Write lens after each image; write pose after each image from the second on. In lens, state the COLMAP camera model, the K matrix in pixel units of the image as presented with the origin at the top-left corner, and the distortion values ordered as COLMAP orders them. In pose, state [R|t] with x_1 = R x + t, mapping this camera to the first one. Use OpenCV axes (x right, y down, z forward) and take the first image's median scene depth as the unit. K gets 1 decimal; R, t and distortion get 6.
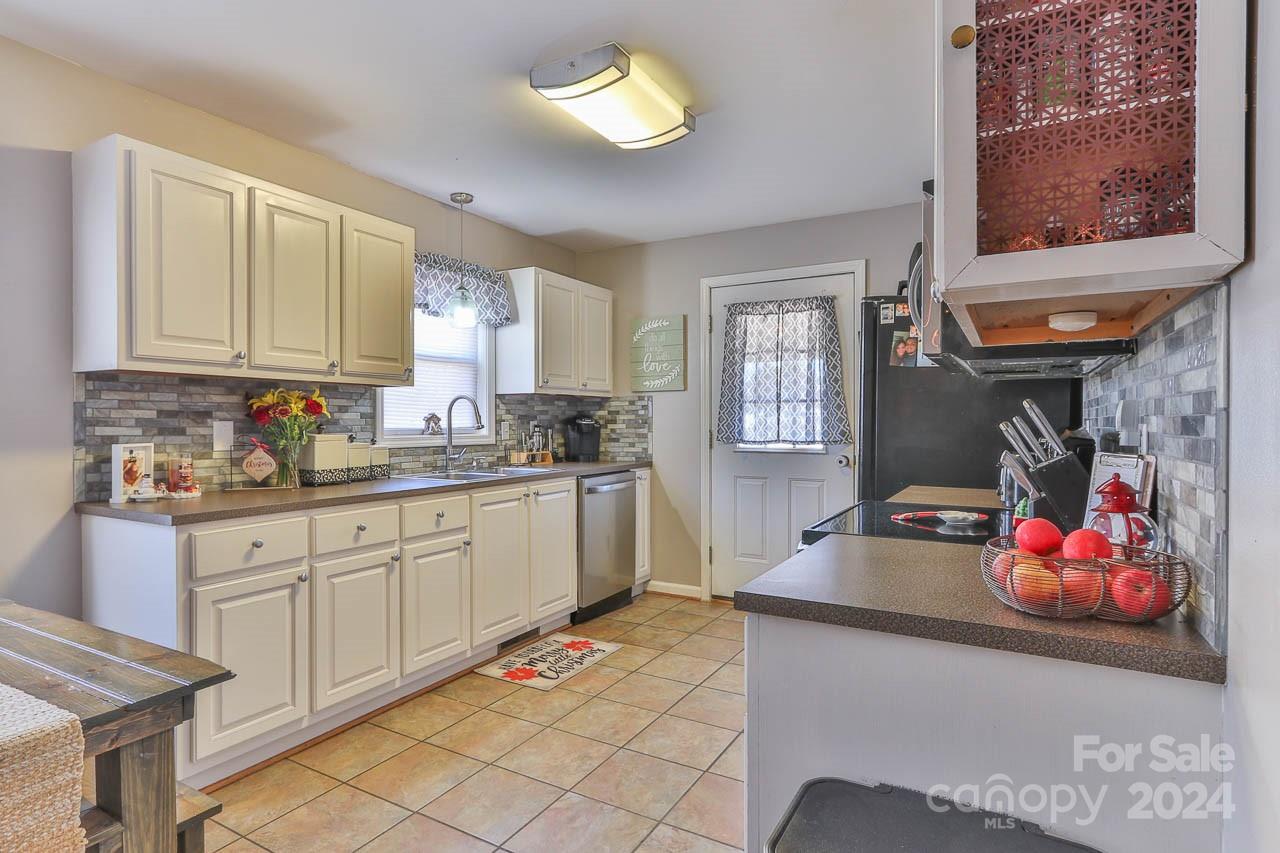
lens RADIAL K [[667.5, 0, 626.5], [0, 667.5, 424.0], [0, 0, 1]] dist [0.001179, 0.002263]
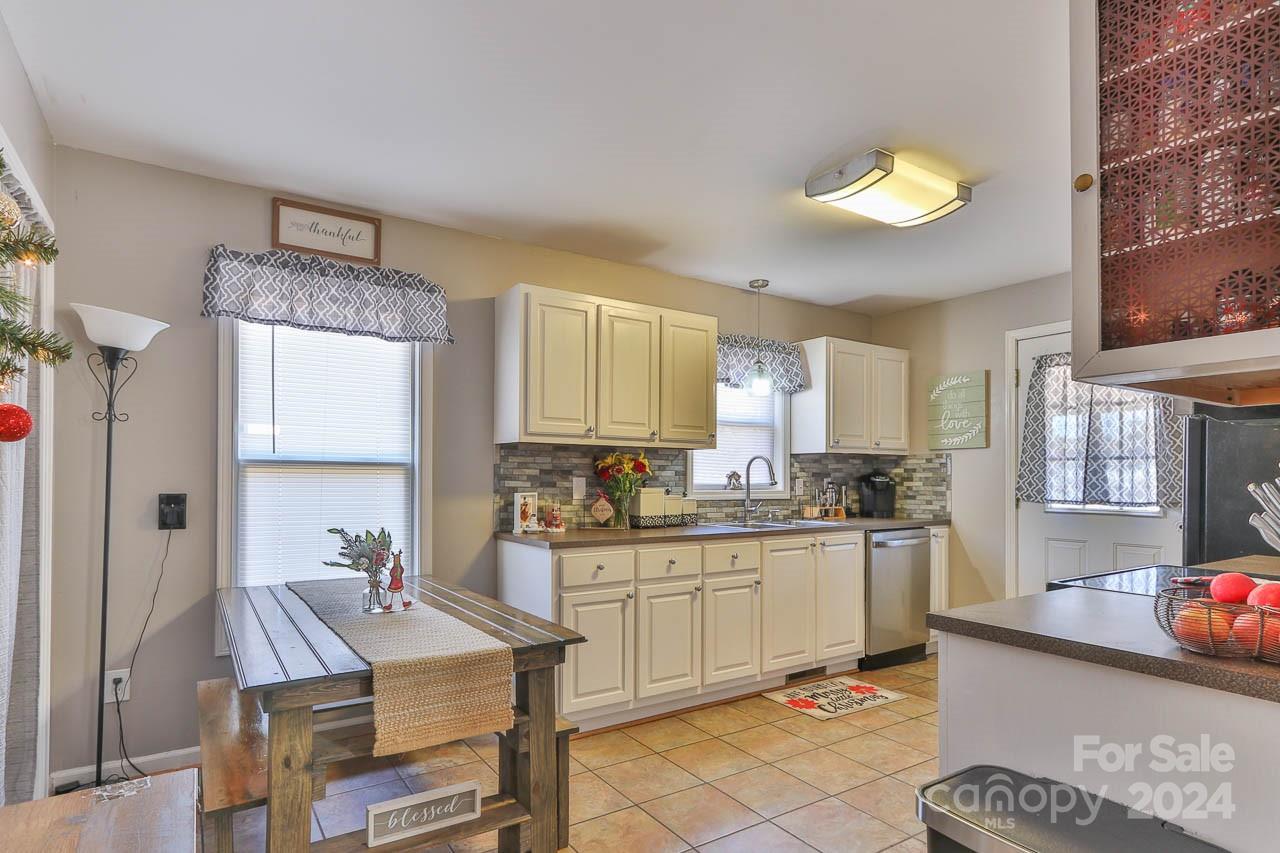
lens RADIAL K [[673.0, 0, 638.2], [0, 673.0, 467.7], [0, 0, 1]] dist [0.000510, 0.000195]
pose [[0.899811, -0.001231, -0.436278, 0.092844], [-0.006965, 0.999828, -0.017187, -0.000974], [0.436225, 0.018503, 0.899648, -0.164880]]
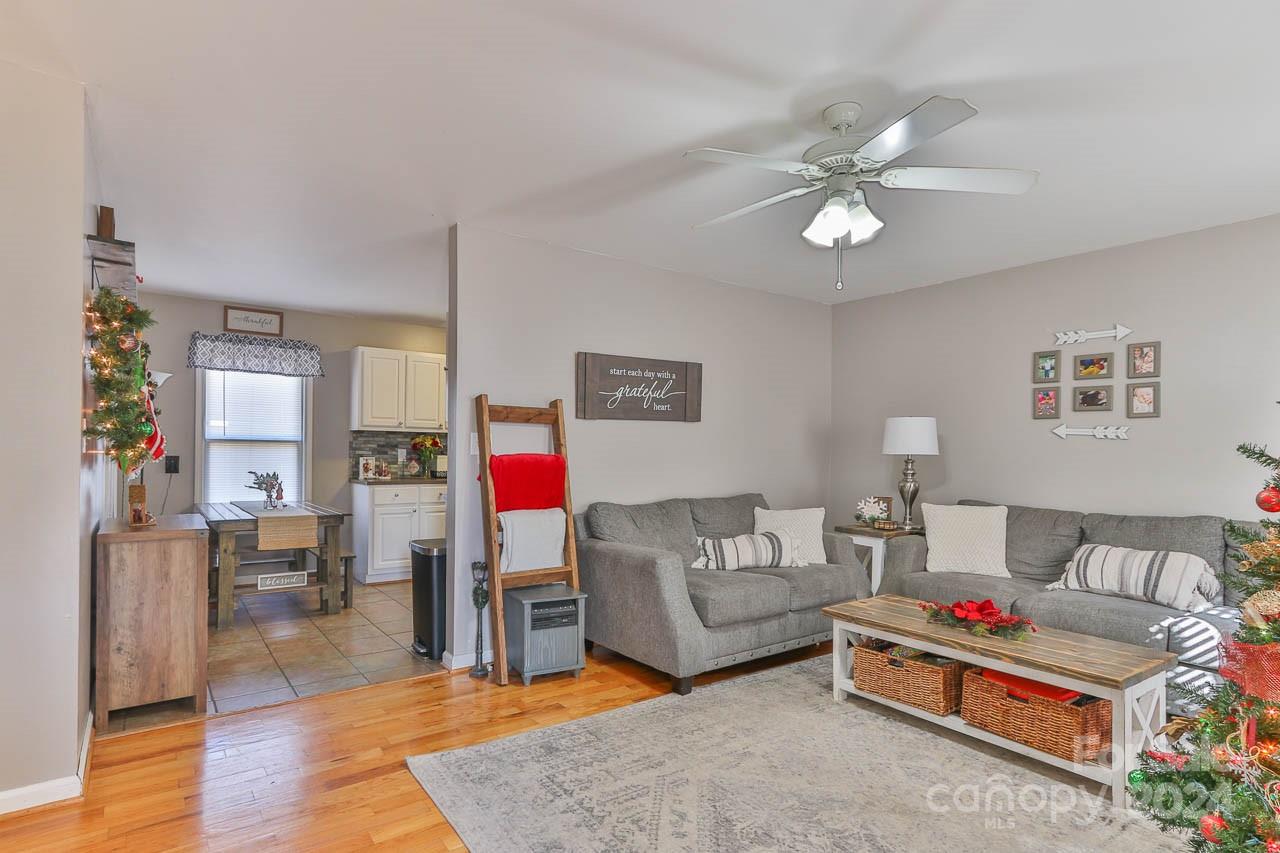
lens RADIAL K [[666.0, 0, 636.9], [0, 666.0, 446.6], [0, 0, 1]] dist [0.001344, 0.000283]
pose [[0.918149, 0.010606, -0.396094, 1.045622], [-0.014958, 0.999857, -0.007902, -0.006413], [0.395954, 0.013180, 0.918176, -0.810757]]
